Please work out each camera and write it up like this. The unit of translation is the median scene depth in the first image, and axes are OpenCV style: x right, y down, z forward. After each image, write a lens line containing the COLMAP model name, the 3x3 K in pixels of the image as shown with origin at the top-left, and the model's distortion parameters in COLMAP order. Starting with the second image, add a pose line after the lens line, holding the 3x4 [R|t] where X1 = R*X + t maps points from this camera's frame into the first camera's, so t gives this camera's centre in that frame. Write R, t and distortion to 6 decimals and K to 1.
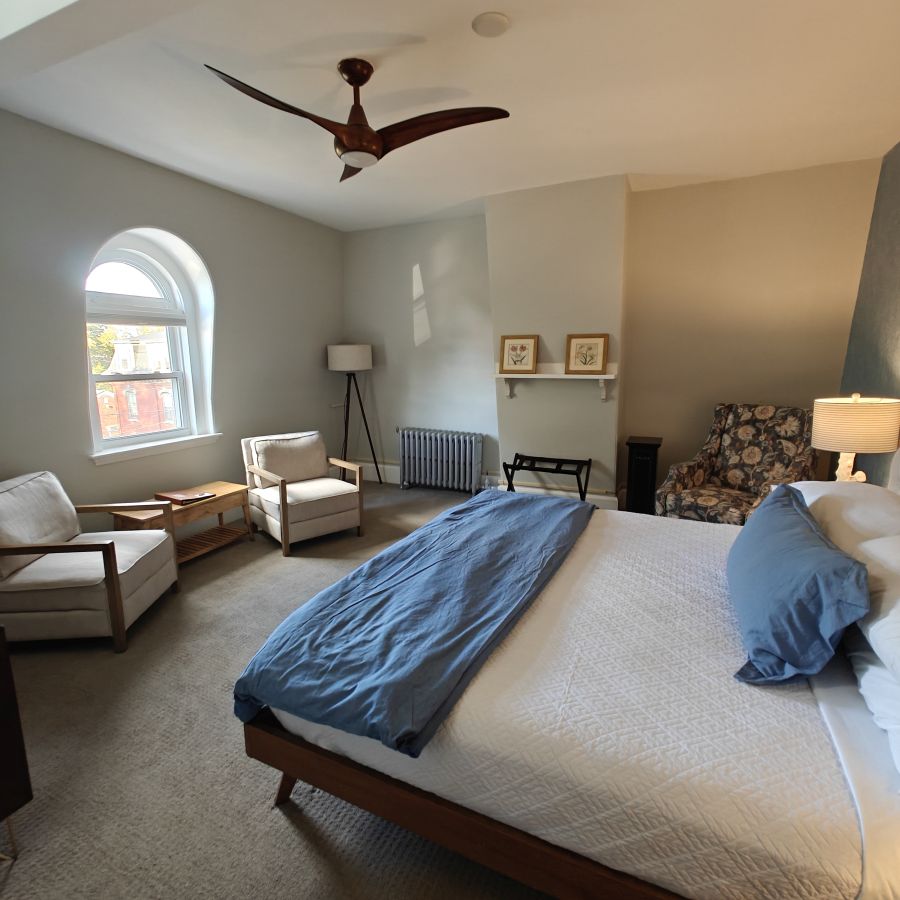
lens RADIAL K [[504.1, 0, 451.1], [0, 504.1, 448.9], [0, 0, 1]] dist [0.016719, 0.000519]
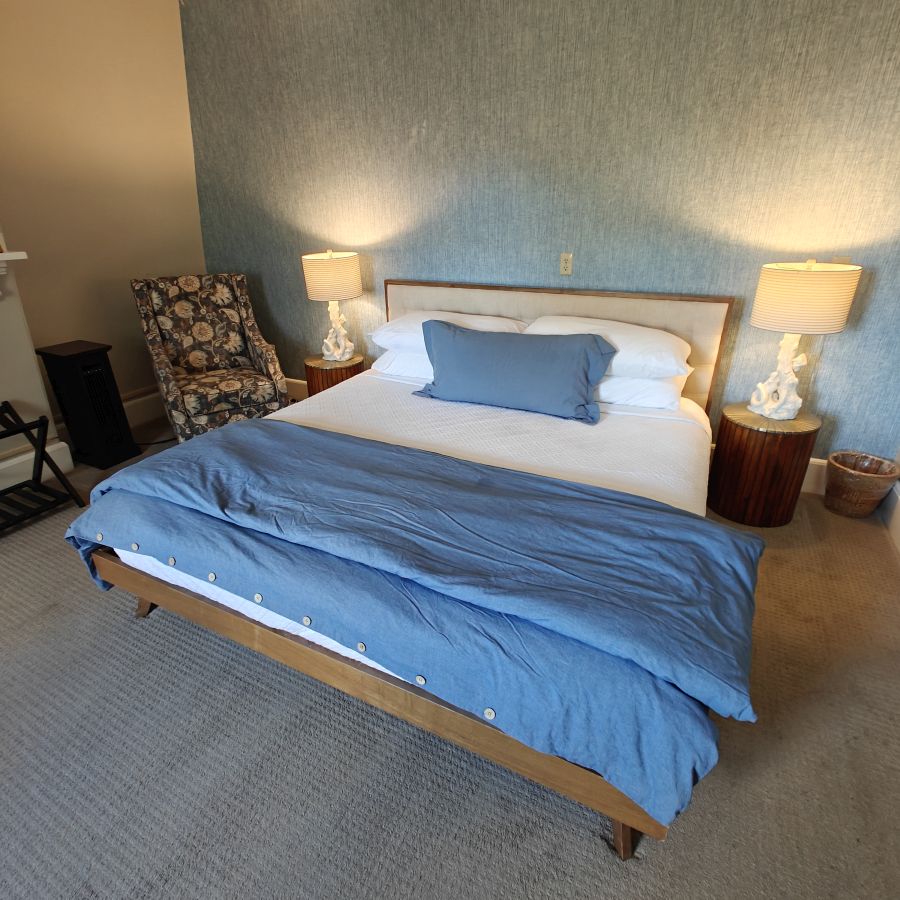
lens RADIAL K [[504.1, 0, 450.8], [0, 504.1, 450.3], [0, 0, 1]] dist [0.016719, 0.000519]
pose [[0.022761, -0.419755, 0.907352, -0.354961], [0.203374, 0.890554, 0.406882, -0.082491], [-0.978837, 0.175271, 0.105637, 0.493076]]
